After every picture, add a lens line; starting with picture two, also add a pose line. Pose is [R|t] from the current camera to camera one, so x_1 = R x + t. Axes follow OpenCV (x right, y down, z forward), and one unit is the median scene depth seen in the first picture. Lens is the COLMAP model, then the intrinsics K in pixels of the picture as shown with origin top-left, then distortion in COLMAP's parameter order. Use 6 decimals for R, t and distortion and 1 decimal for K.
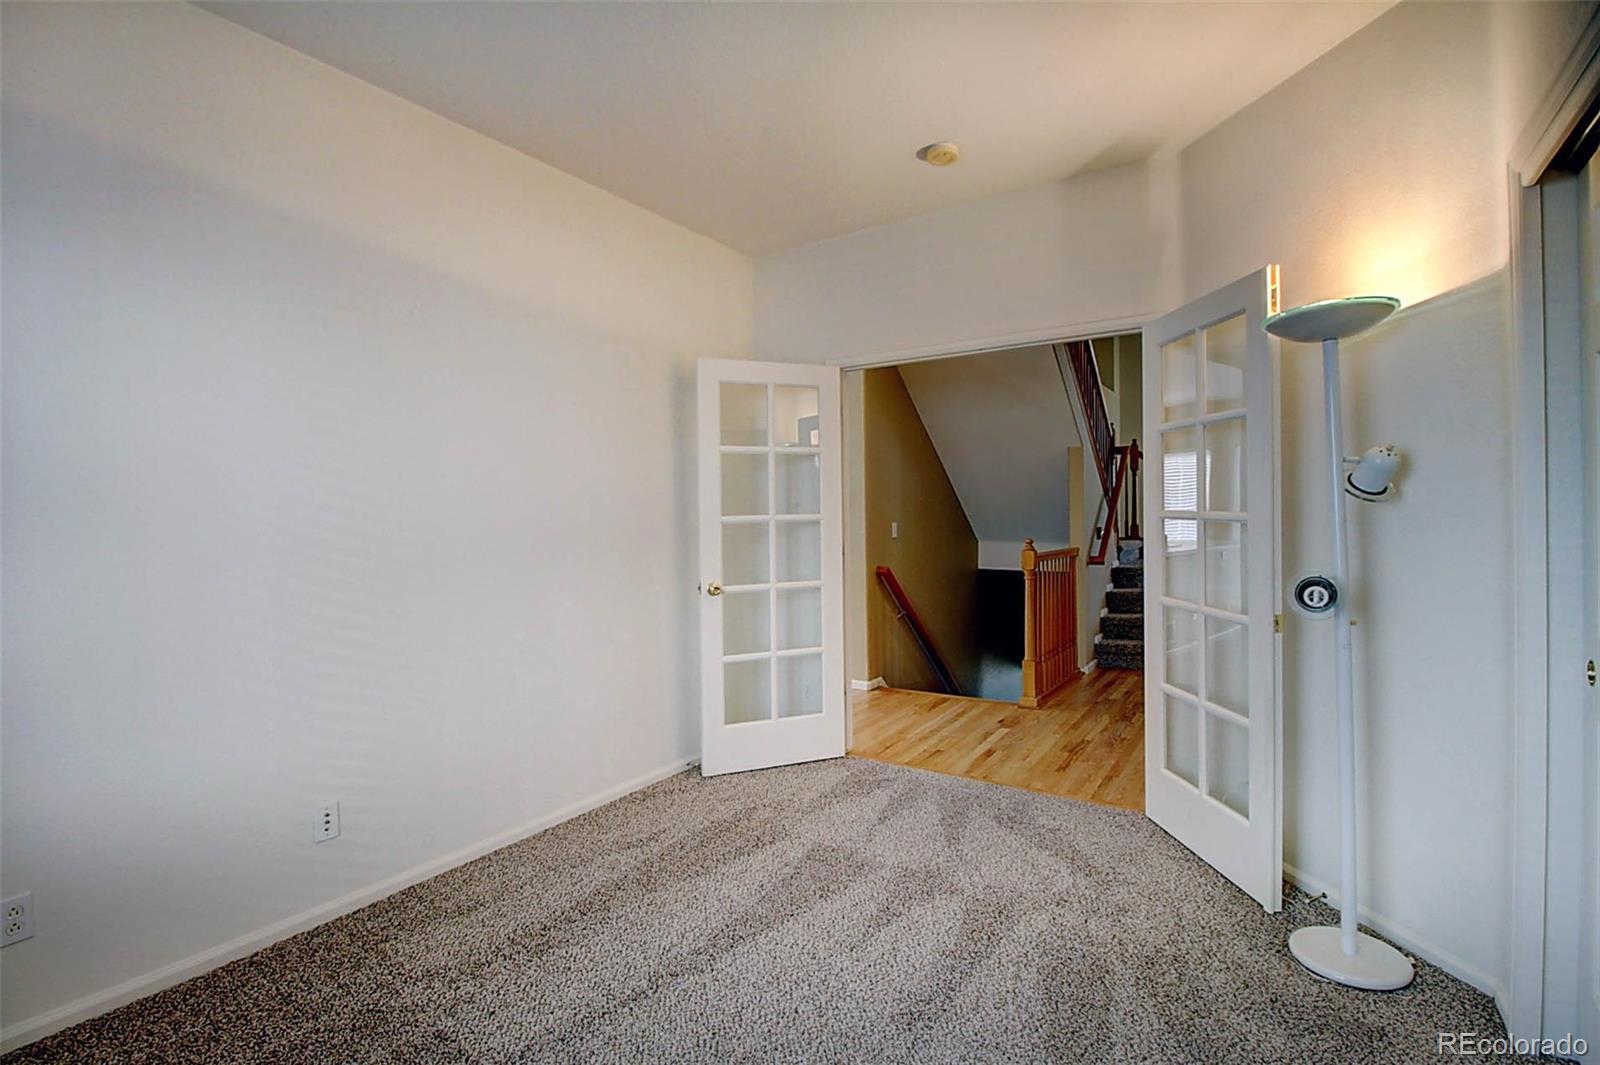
lens RADIAL K [[742.2, 0, 803.3], [0, 742.2, 519.6], [0, 0, 1]] dist [-0.001158, -0.012219]
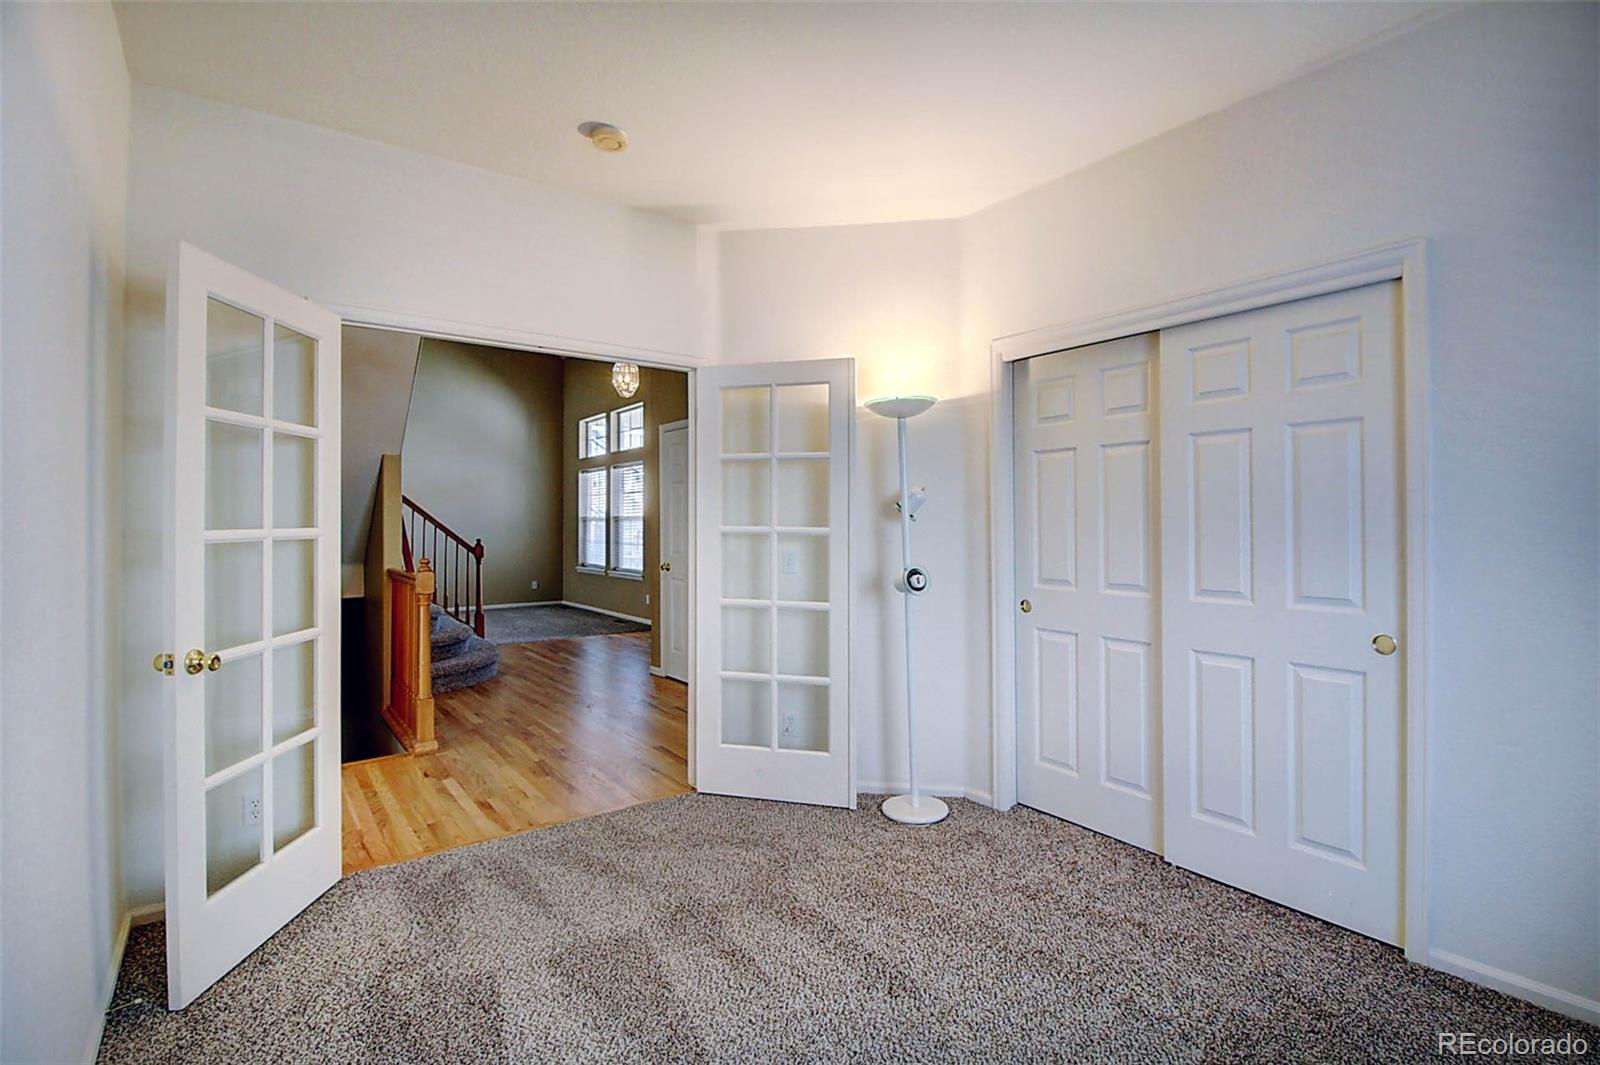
lens RADIAL K [[742.2, 0, 803.3], [0, 742.2, 519.6], [0, 0, 1]] dist [-0.001158, -0.012219]
pose [[0.342552, 0.016538, 0.939353, -0.485443], [0.007399, 0.999767, -0.020300, 0.001314], [-0.939470, 0.013904, 0.342350, 0.382041]]
